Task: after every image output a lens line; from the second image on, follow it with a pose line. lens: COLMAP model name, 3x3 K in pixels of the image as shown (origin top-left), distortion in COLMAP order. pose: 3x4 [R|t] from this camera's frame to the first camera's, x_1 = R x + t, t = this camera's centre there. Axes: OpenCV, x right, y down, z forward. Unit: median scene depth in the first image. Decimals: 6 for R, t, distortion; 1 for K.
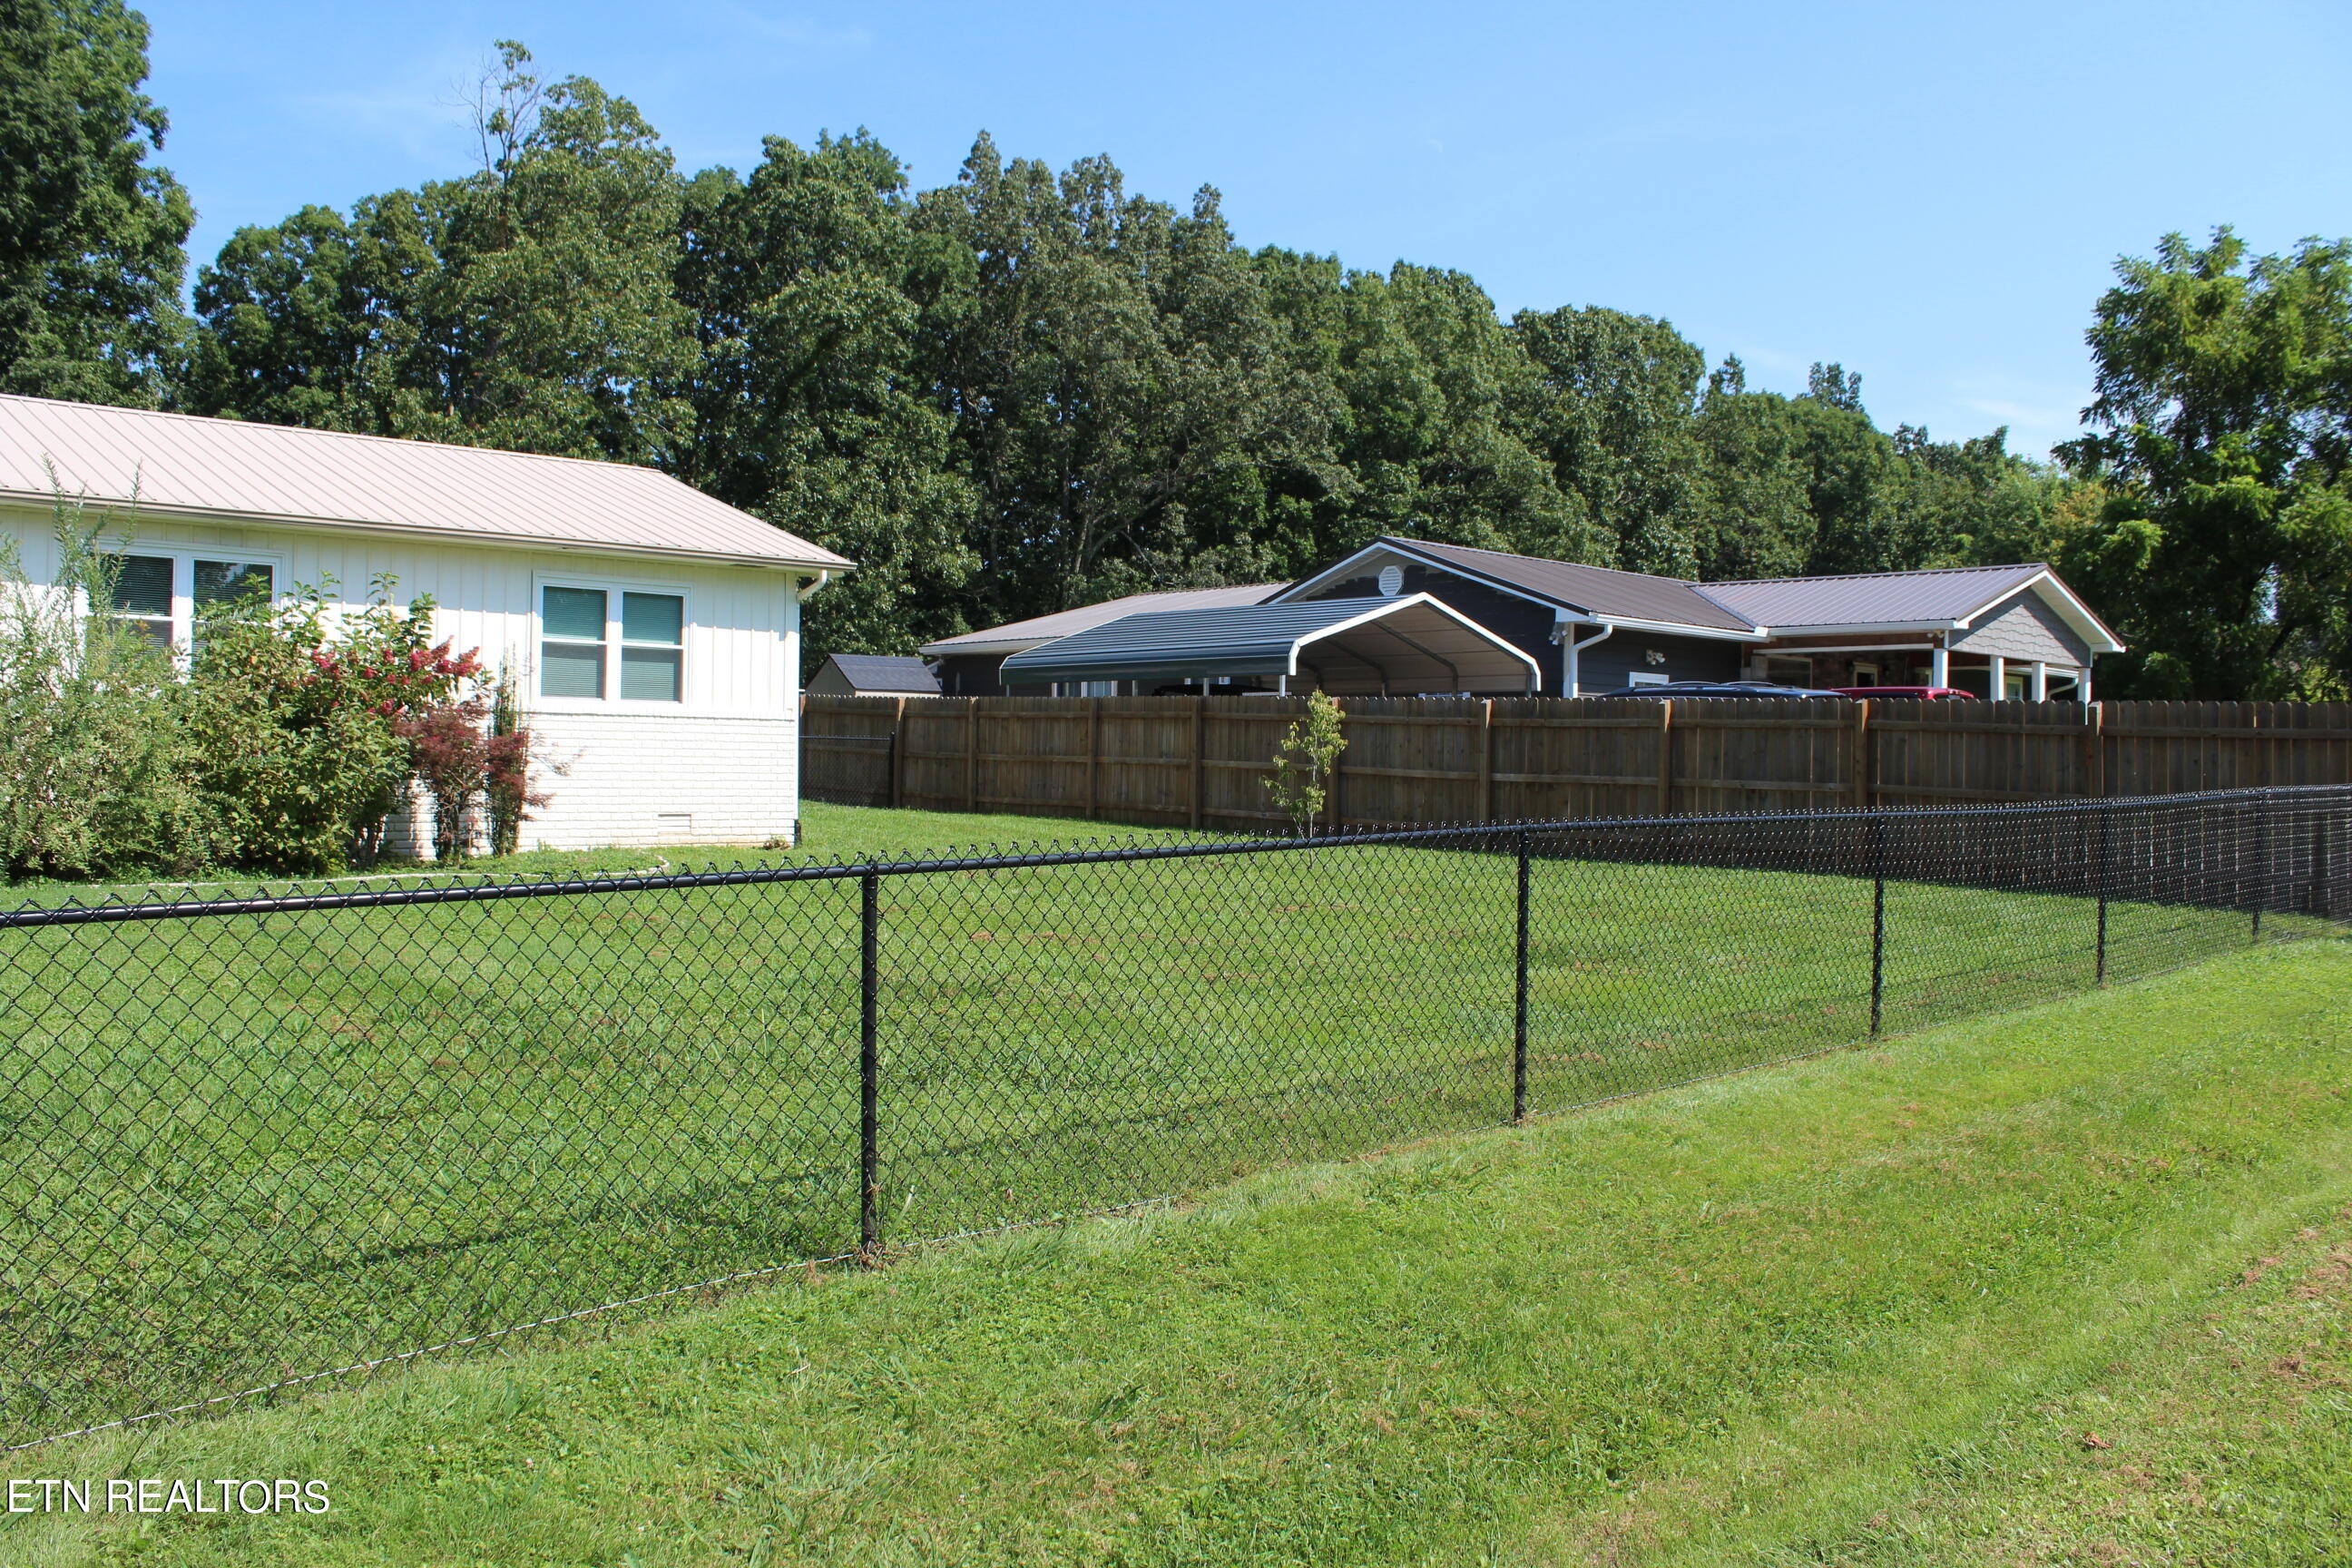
lens RADIAL K [[1955.2, 0, 1167.7], [0, 1955.2, 793.6], [0, 0, 1]] dist [-0.165305, 0.151511]
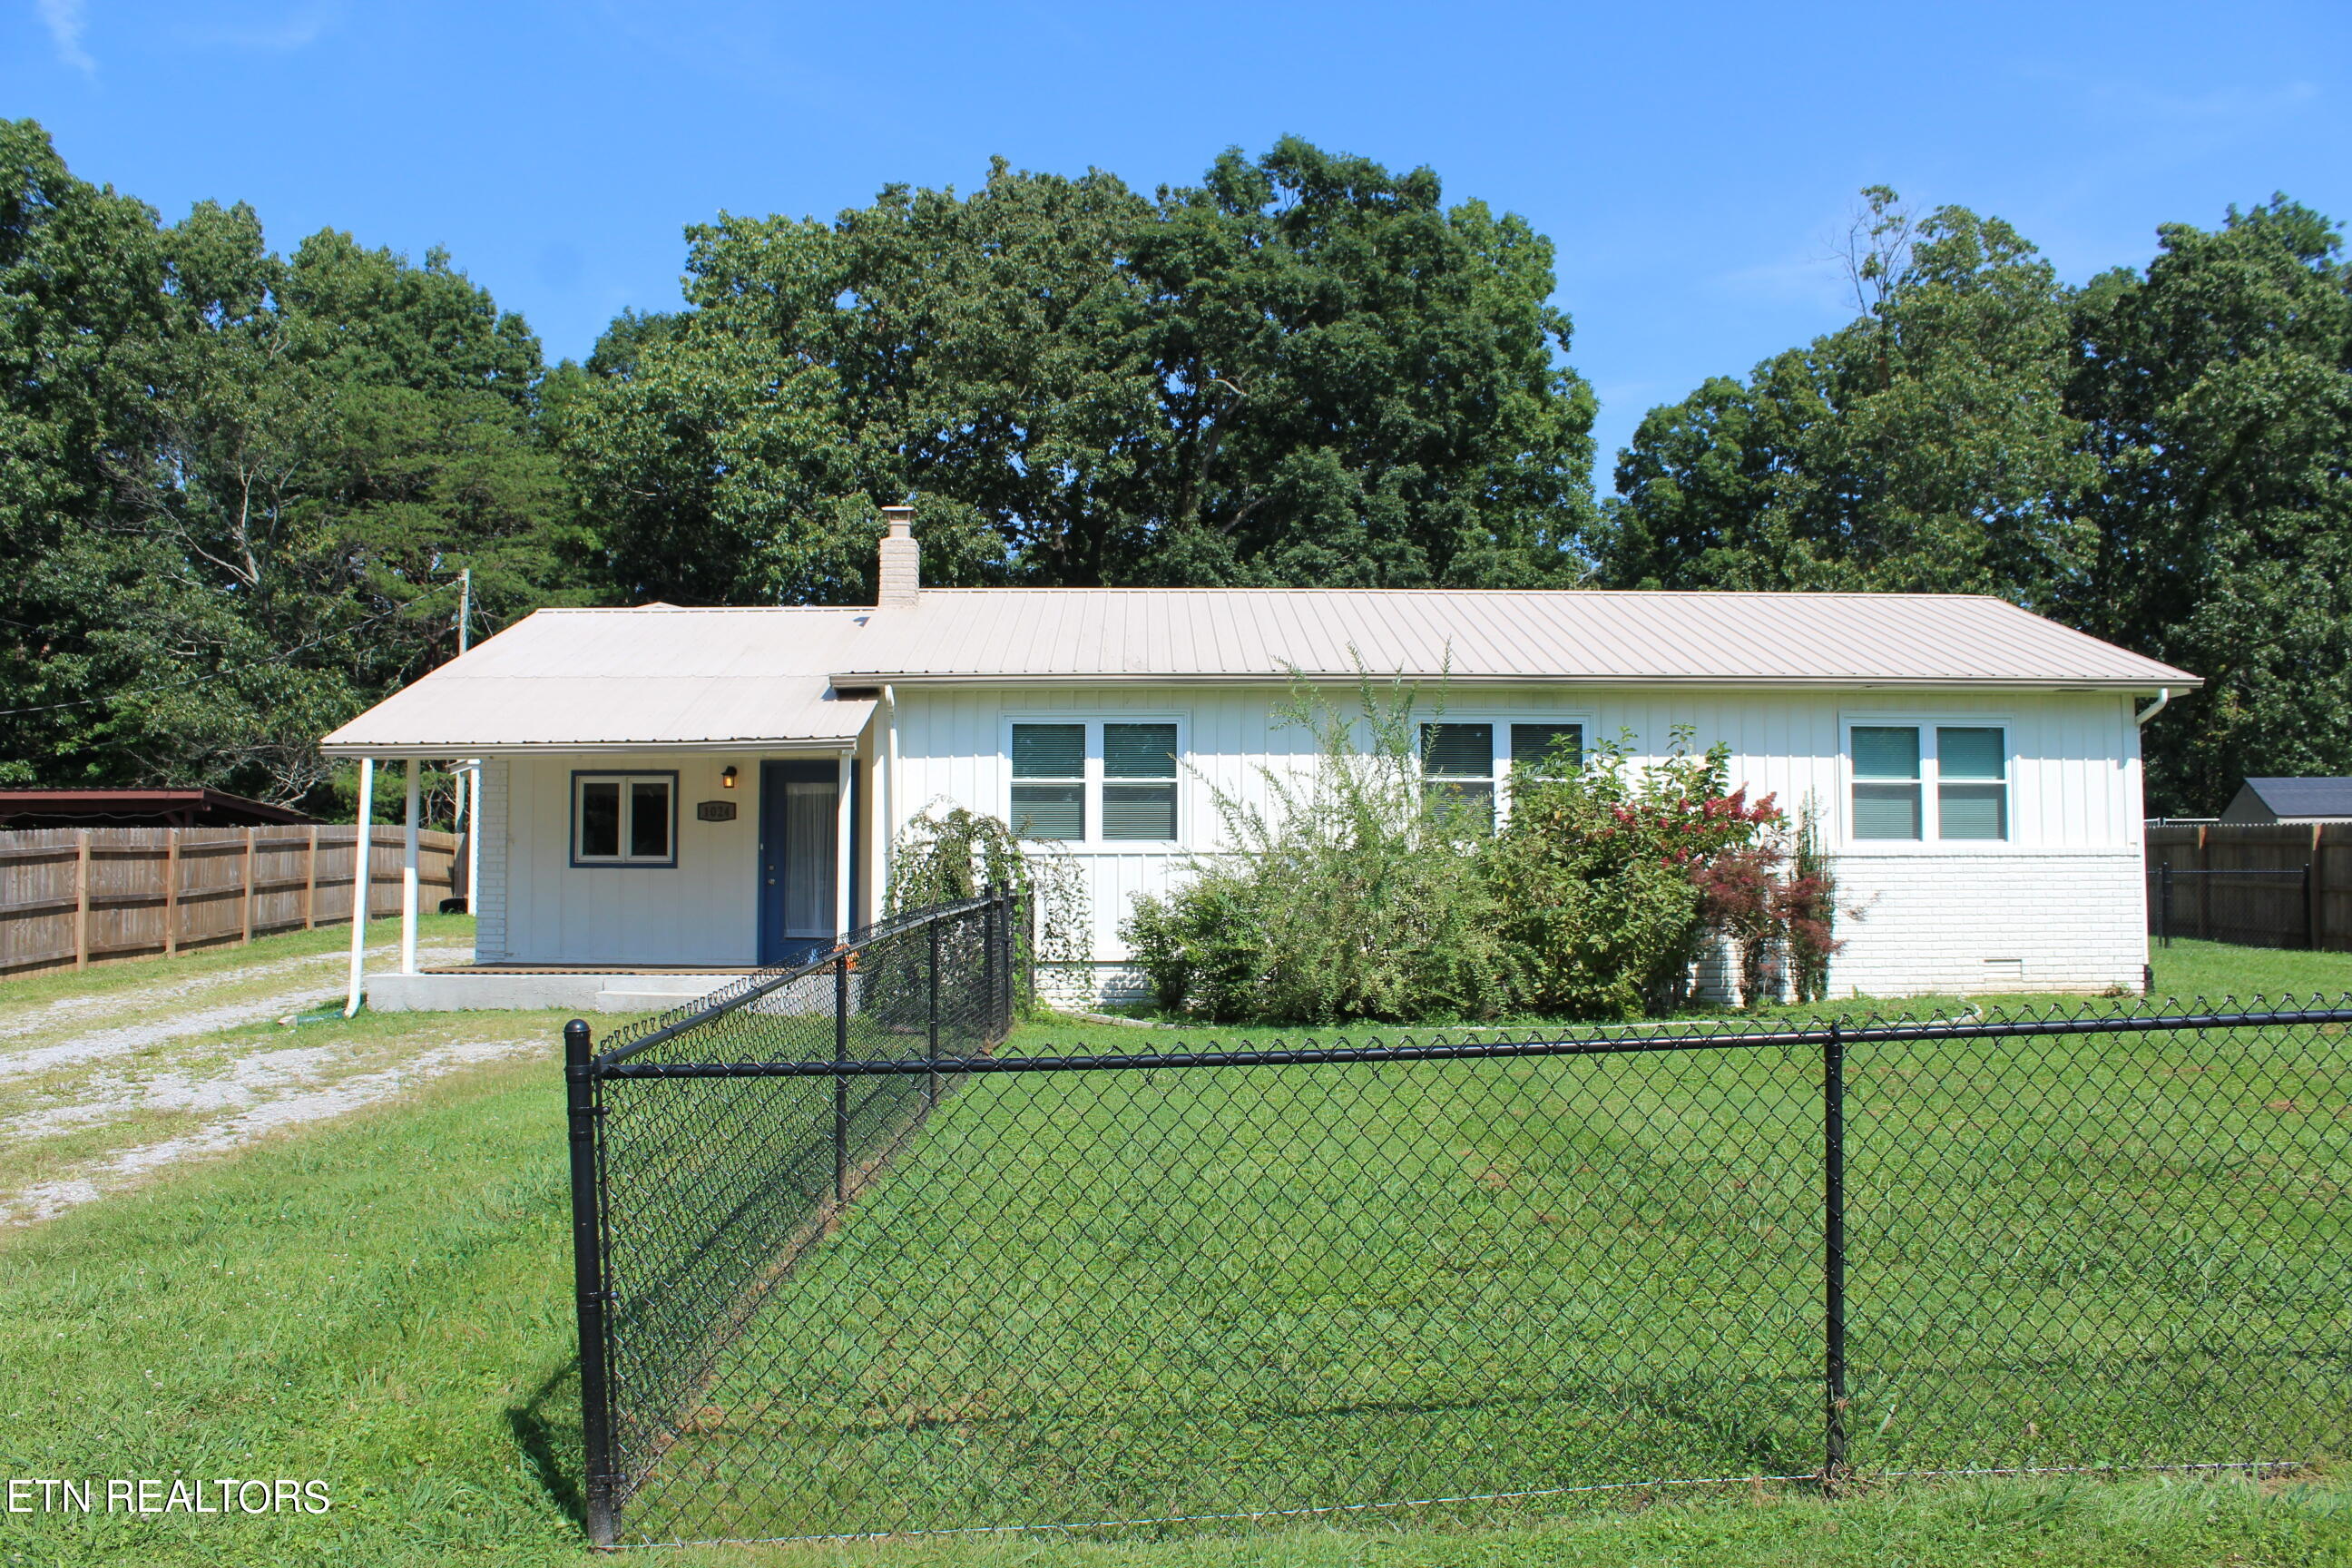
lens RADIAL K [[1955.2, 0, 1167.7], [0, 1955.2, 793.6], [0, 0, 1]] dist [-0.165305, 0.151511]
pose [[0.753429, -0.051729, -0.655491, 0.013124], [0.003054, 0.997165, -0.075183, -0.000412], [0.657522, 0.054643, 0.751451, 0.009728]]
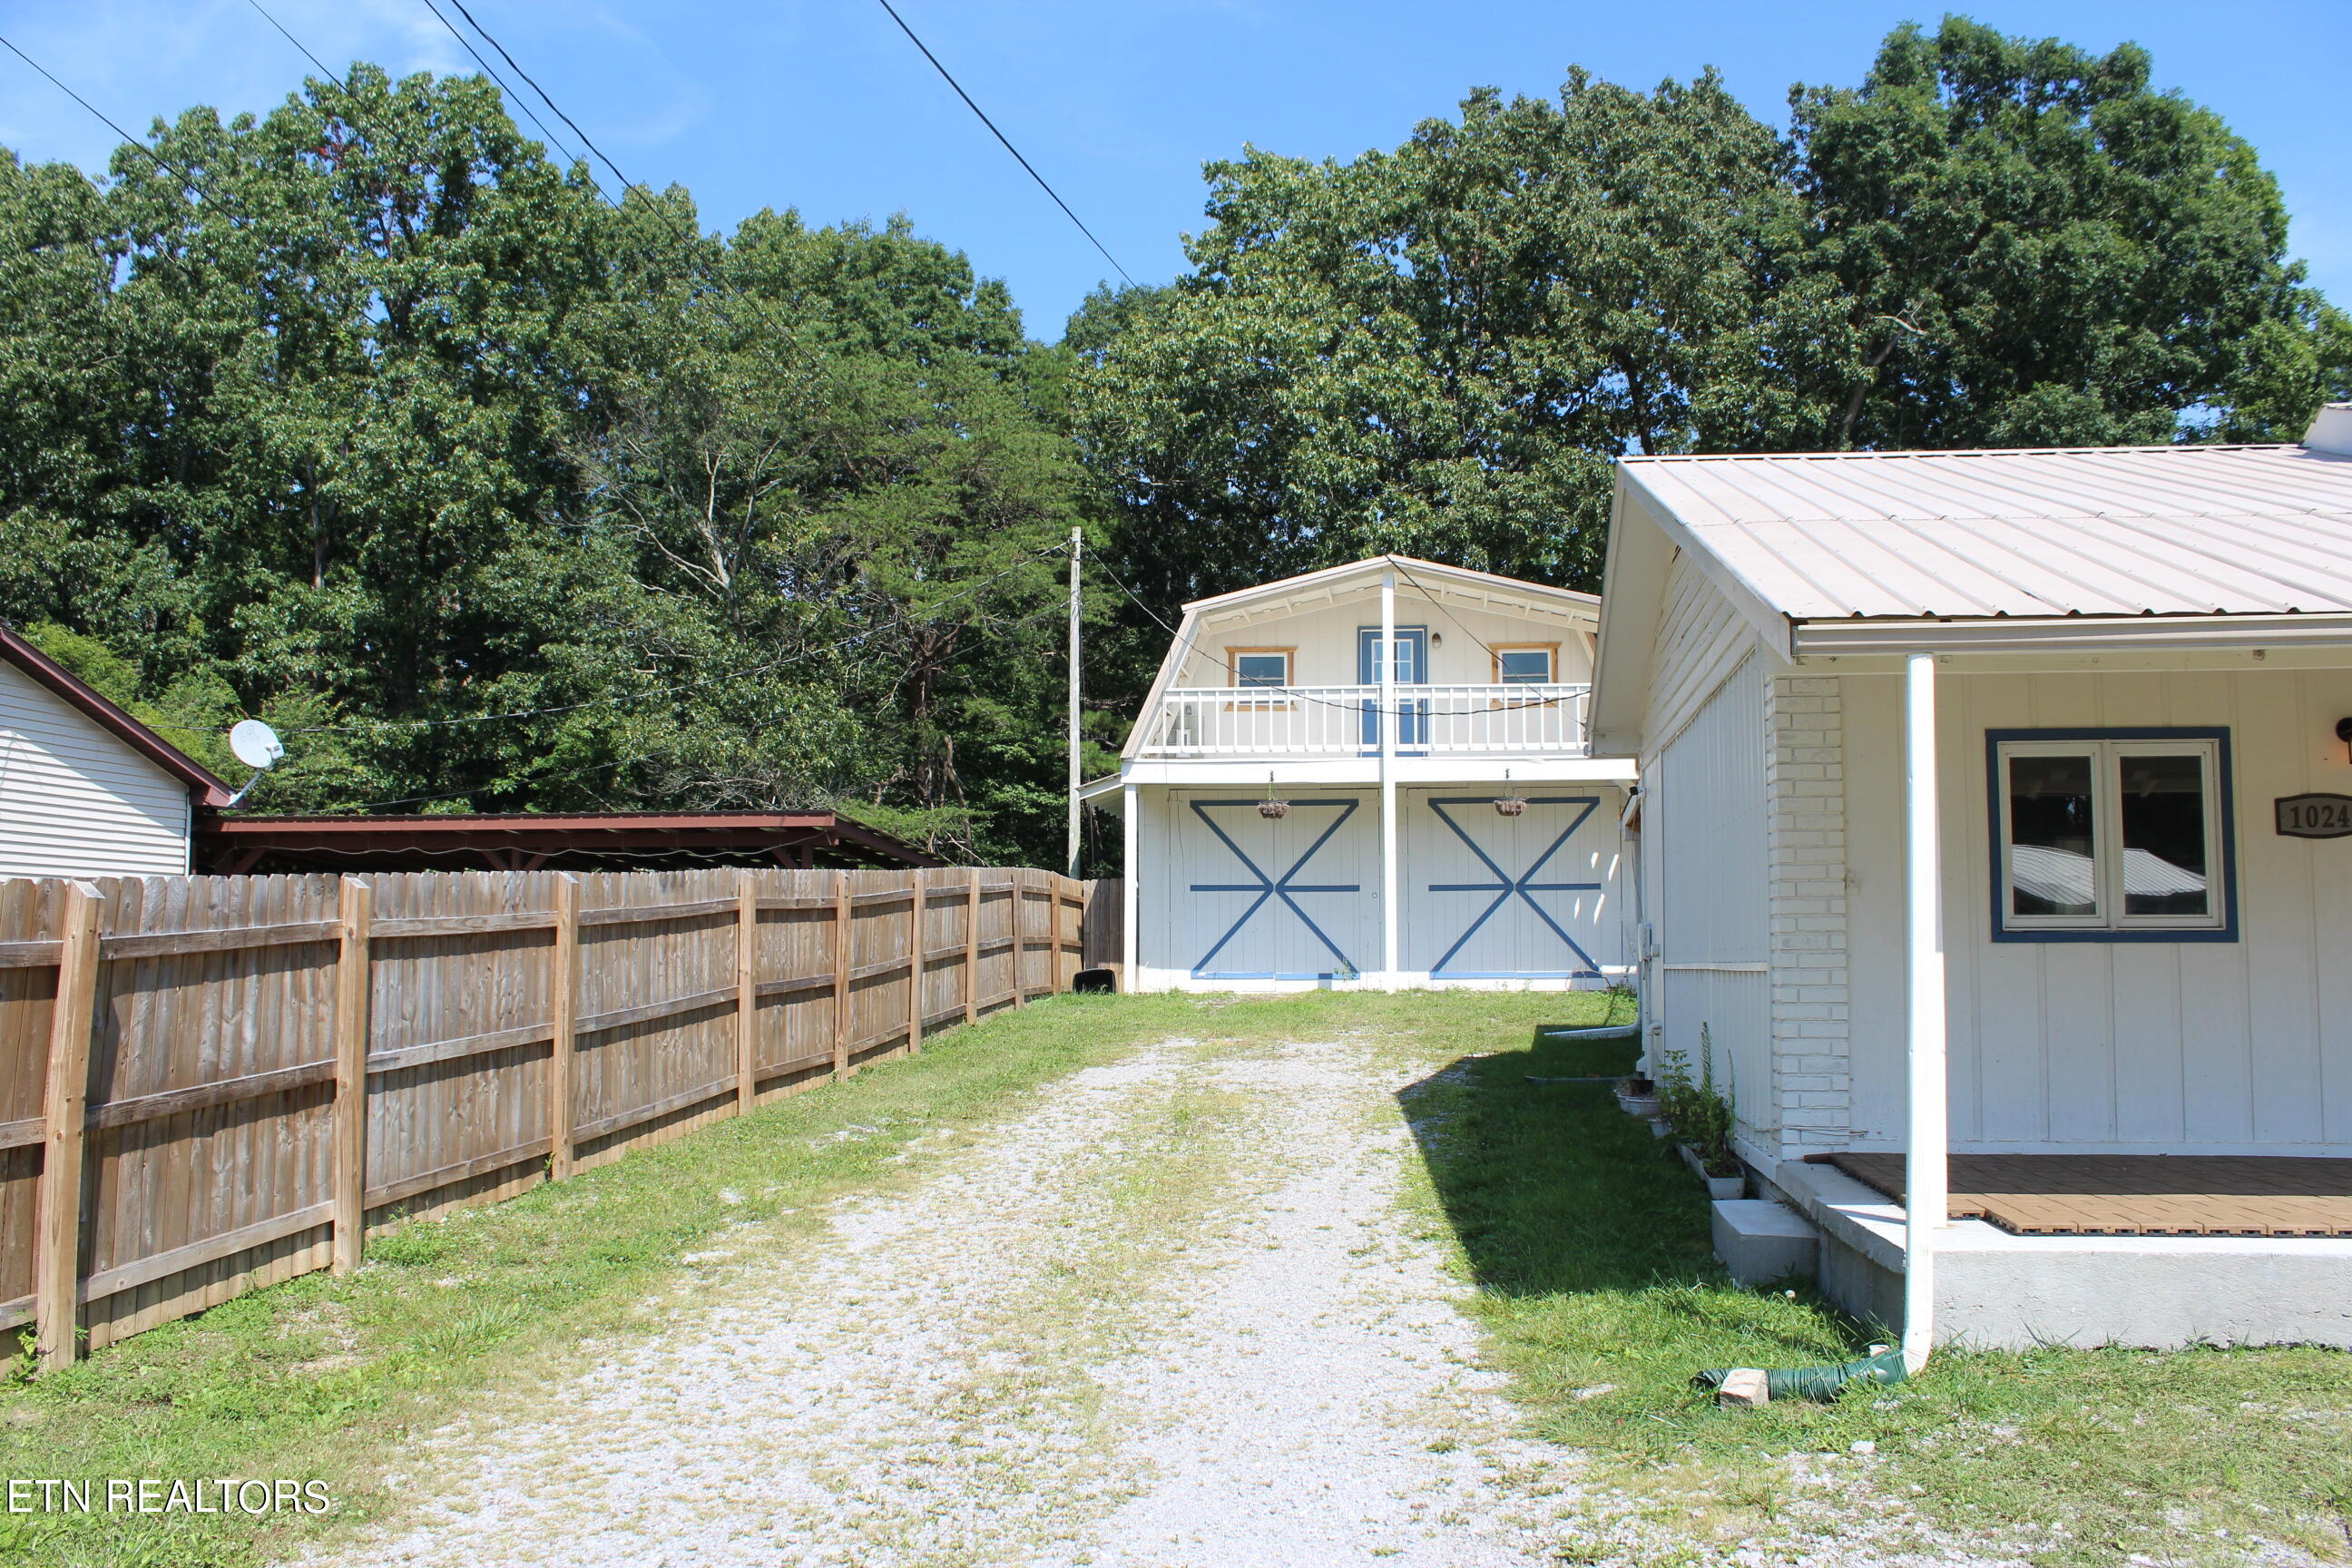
lens RADIAL K [[1955.2, 0, 1167.7], [0, 1955.2, 793.6], [0, 0, 1]] dist [-0.165305, 0.151511]
pose [[0.637769, -0.075419, -0.766526, -0.194918], [-0.003166, 0.994929, -0.100525, -0.008725], [0.770221, 0.066539, 0.634296, 0.044491]]
